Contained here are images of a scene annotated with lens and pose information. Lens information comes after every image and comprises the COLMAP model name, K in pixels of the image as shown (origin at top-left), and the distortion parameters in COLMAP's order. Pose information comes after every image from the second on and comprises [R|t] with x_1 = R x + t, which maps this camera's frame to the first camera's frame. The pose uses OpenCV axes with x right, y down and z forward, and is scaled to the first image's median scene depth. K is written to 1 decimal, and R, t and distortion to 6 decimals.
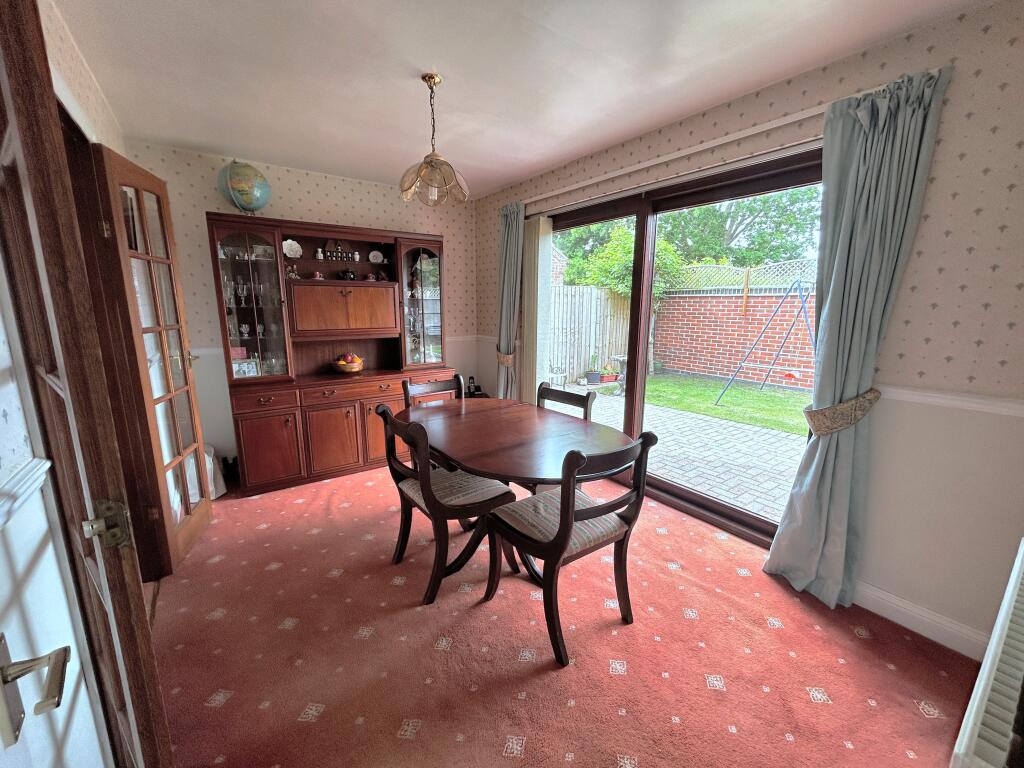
lens RADIAL K [[414.1, 0, 512.0], [0, 414.1, 384.0], [0, 0, 1]] dist [-0.001535, -0.000068]
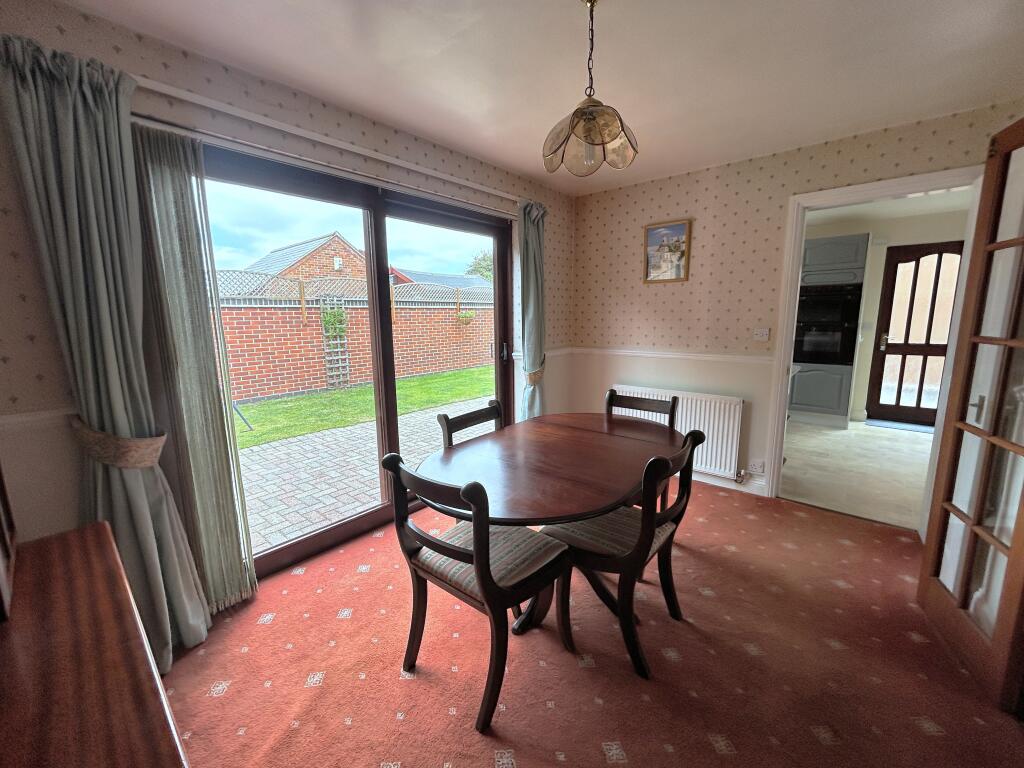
lens RADIAL K [[414.1, 0, 512.0], [0, 414.1, 384.0], [0, 0, 1]] dist [-0.001535, -0.000068]
pose [[-0.230356, -0.166703, 0.958721, -0.505140], [0.198106, 0.956551, 0.213926, -0.146351], [-0.952728, 0.239208, -0.187322, 0.754391]]
